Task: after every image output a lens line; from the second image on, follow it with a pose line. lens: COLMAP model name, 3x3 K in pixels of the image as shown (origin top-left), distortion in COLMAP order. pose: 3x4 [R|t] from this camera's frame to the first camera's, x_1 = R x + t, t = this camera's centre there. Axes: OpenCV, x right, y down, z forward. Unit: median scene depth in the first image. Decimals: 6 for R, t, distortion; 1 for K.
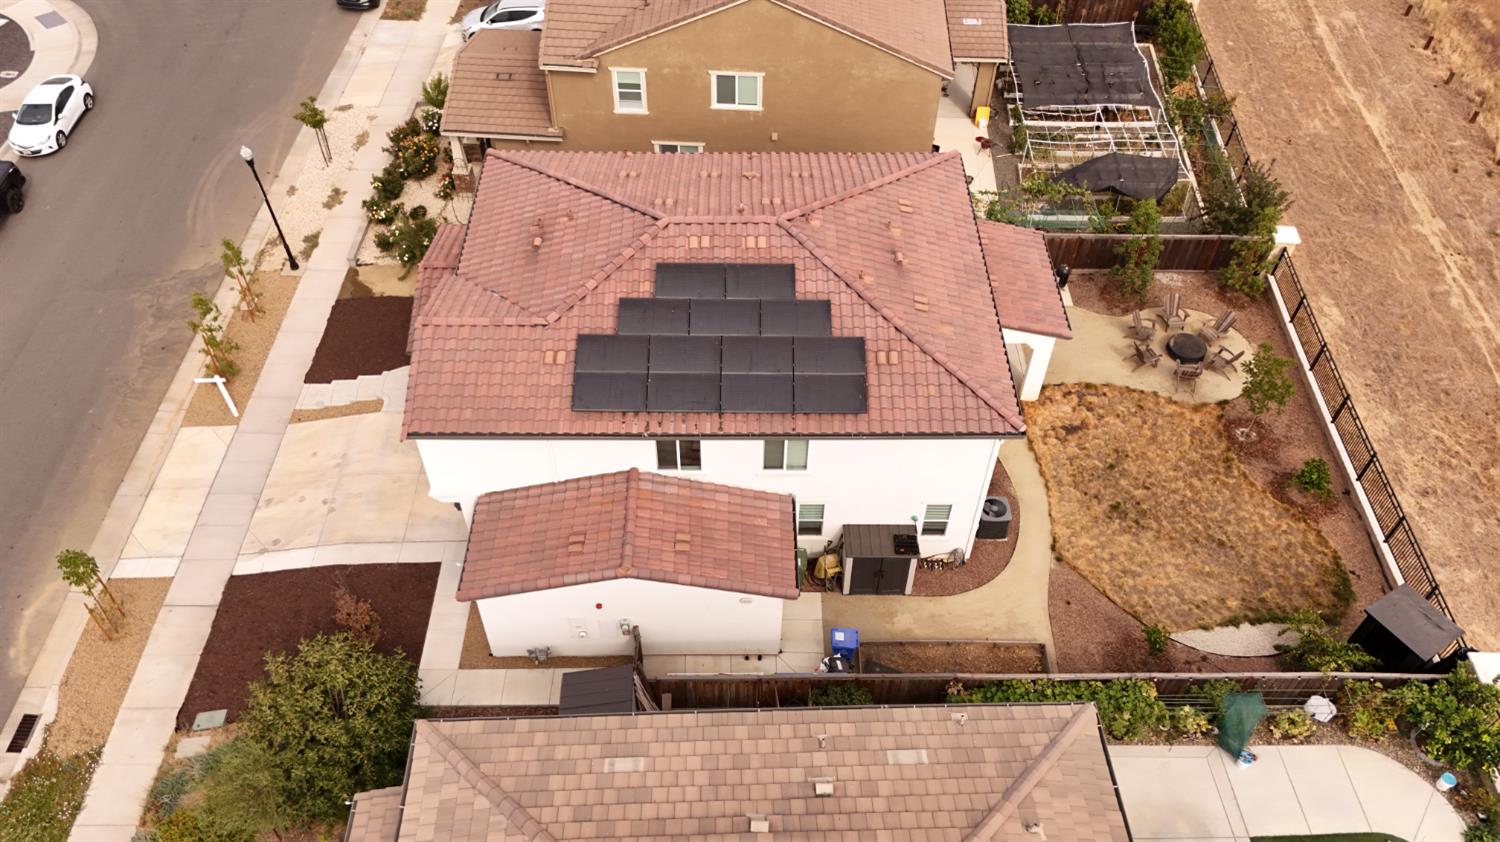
lens RADIAL K [[1106.1, 0, 747.7], [0, 1106.1, 423.8], [0, 0, 1]] dist [0.069840, -0.069471]
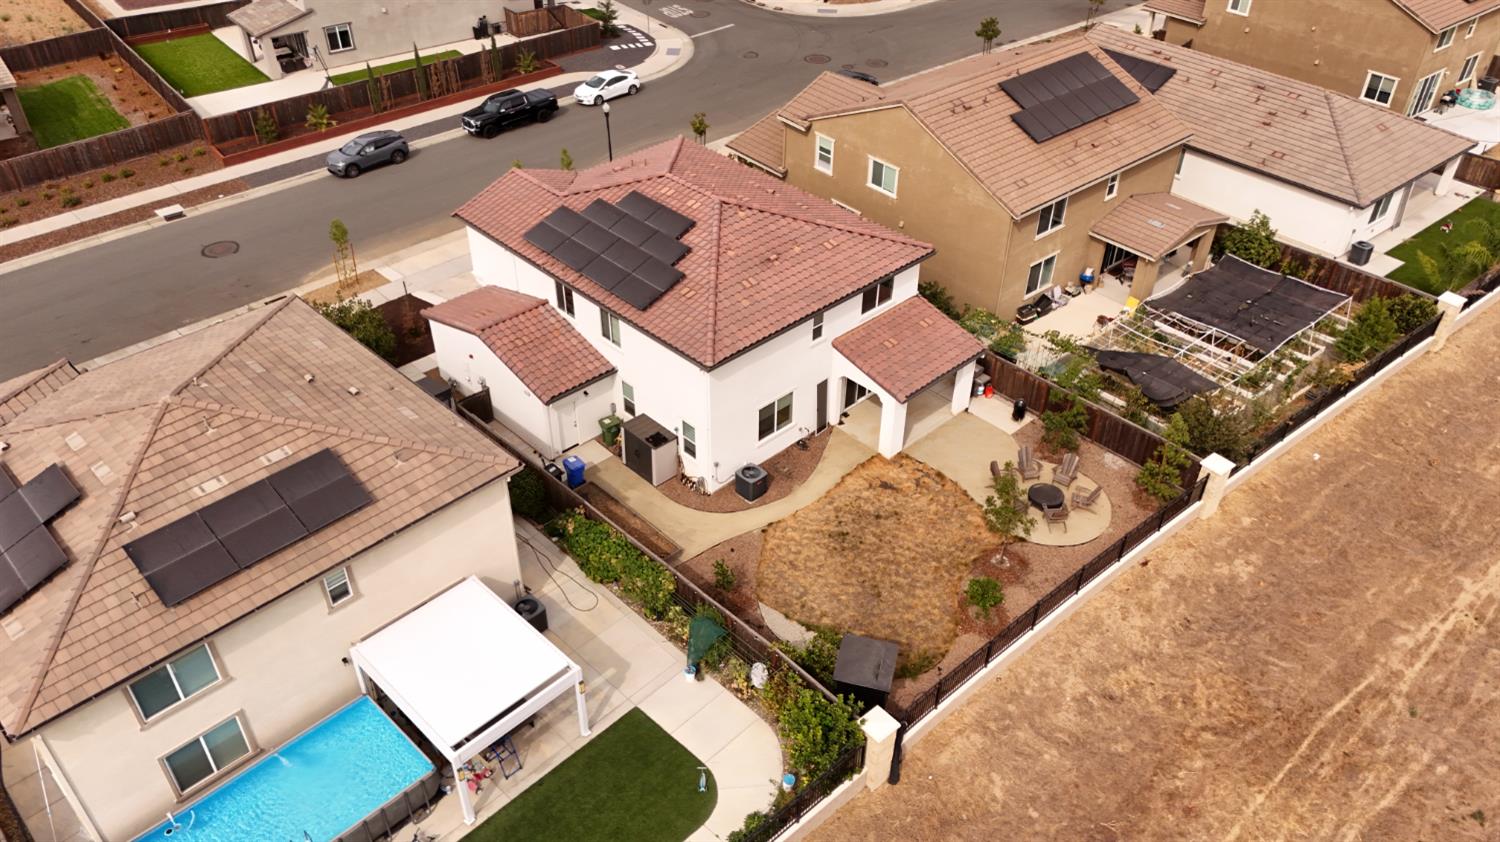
lens RADIAL K [[1106.1, 0, 745.9], [0, 1106.1, 422.3], [0, 0, 1]] dist [0.069840, -0.069471]
pose [[0.683963, 0.433362, -0.586850, 0.780653], [-0.541518, 0.840625, -0.010366, 0.037879], [0.488828, 0.324880, 0.809630, -0.021364]]
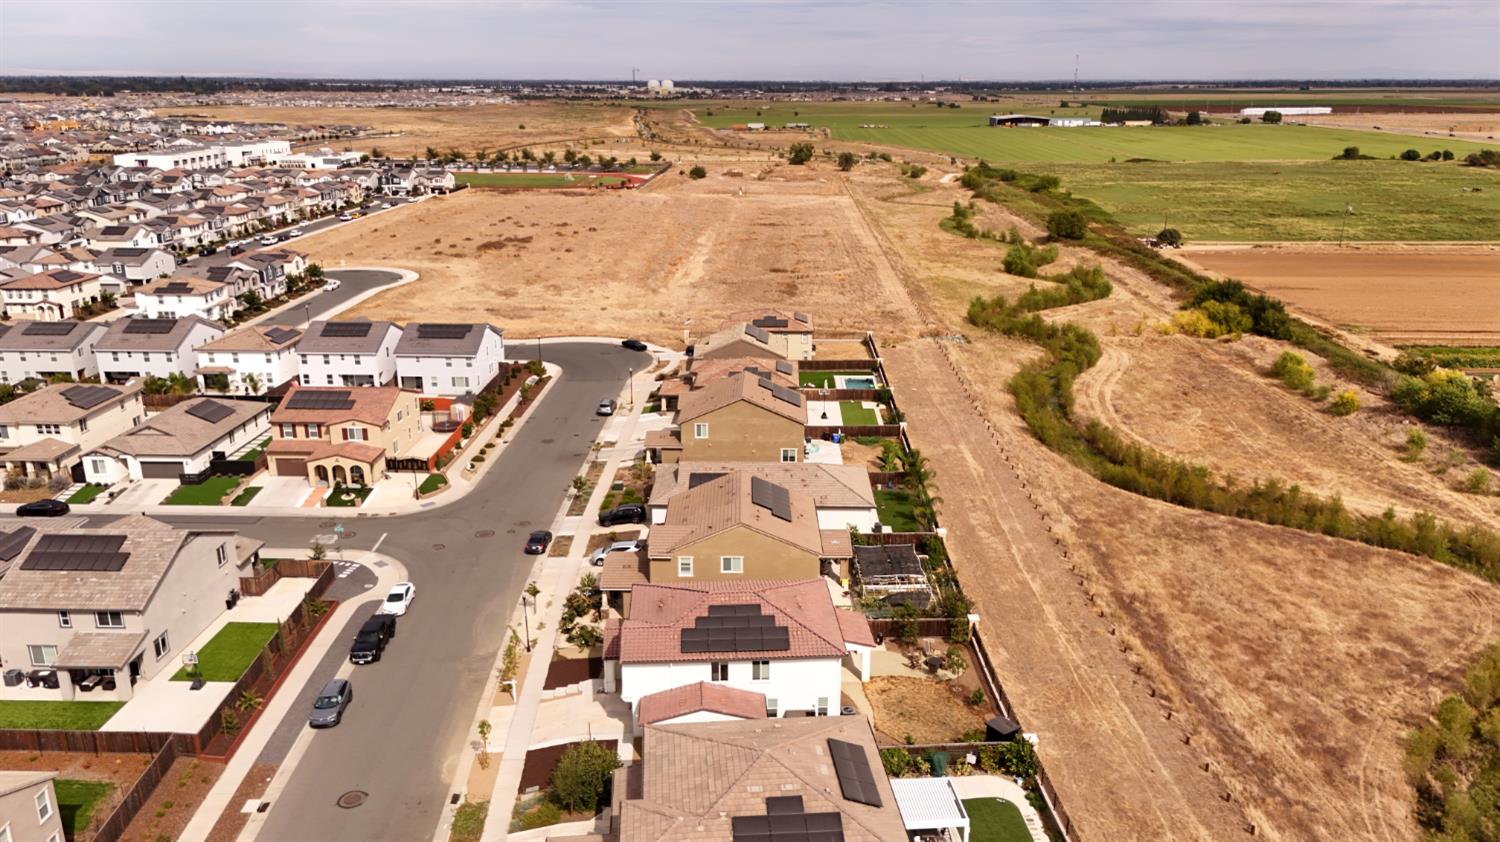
lens RADIAL K [[1106.1, 0, 746.6], [0, 1106.1, 394.4], [0, 0, 1]] dist [0.069840, -0.069471]
pose [[0.998828, -0.021361, 0.043422, -0.074190], [0.041297, 0.844010, -0.534735, 0.658922], [-0.025226, 0.535902, 0.843903, -1.179416]]
